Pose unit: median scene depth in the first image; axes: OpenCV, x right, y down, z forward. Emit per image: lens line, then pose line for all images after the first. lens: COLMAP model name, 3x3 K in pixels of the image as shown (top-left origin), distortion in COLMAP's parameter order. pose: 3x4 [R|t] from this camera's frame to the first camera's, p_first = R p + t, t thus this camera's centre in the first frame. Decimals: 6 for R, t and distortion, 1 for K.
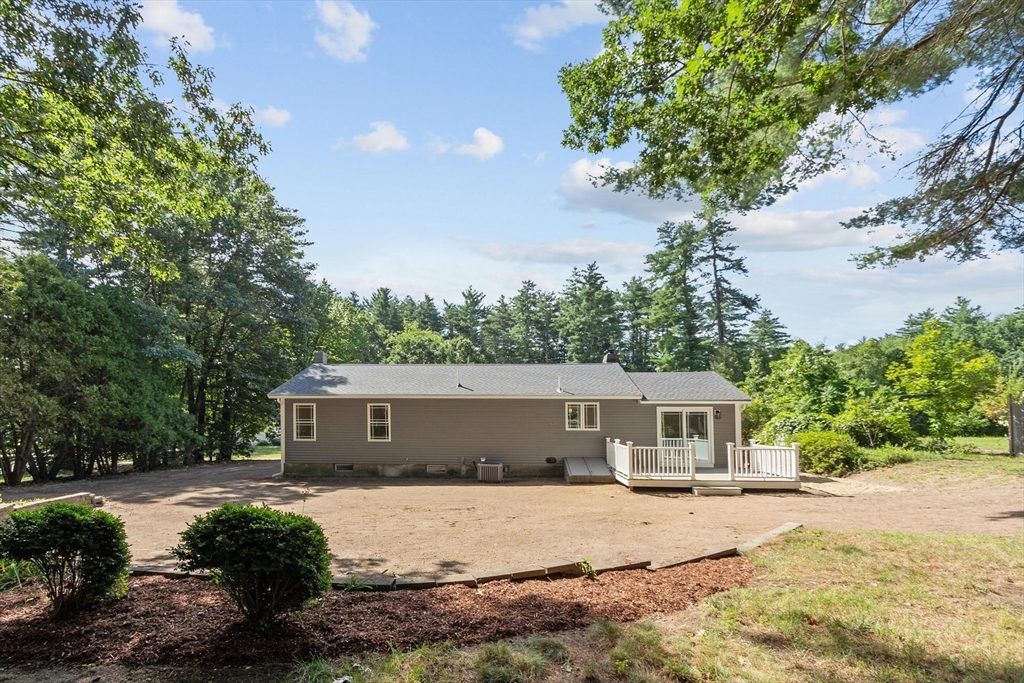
lens RADIAL K [[445.5, 0, 510.5], [0, 445.5, 415.3], [0, 0, 1]] dist [0.000274, -0.000157]
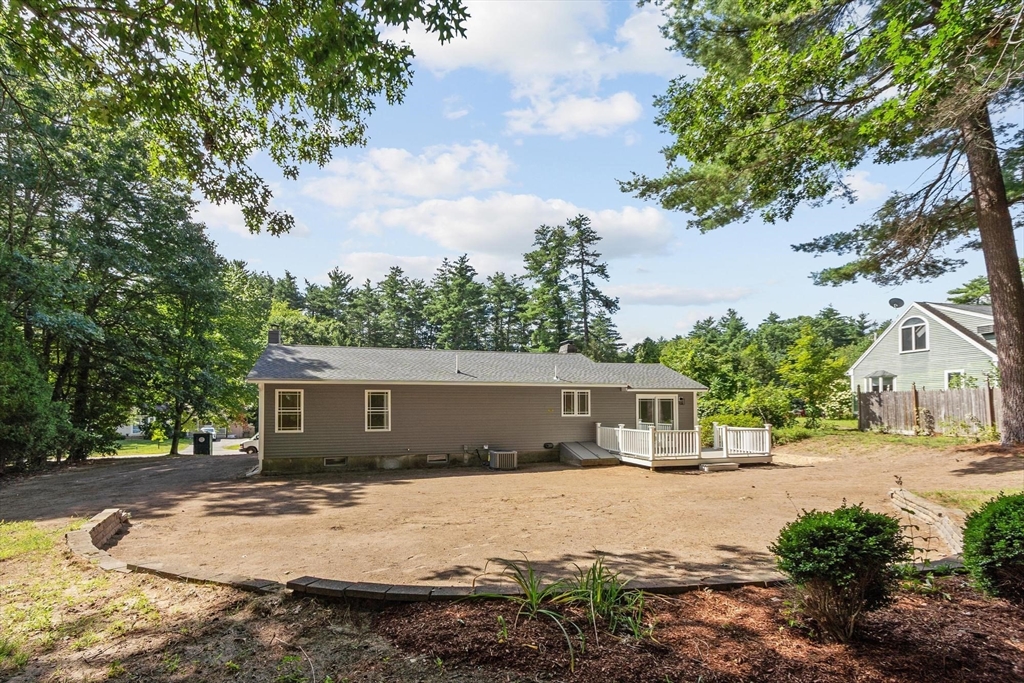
lens RADIAL K [[436.9, 0, 471.6], [0, 436.9, 400.0], [0, 0, 1]] dist [0.001587, 0.000174]
pose [[0.953700, -0.001881, 0.300754, -0.242558], [0.003125, 0.999988, -0.003656, -0.001261], [-0.300743, 0.004426, 0.953695, 0.052066]]
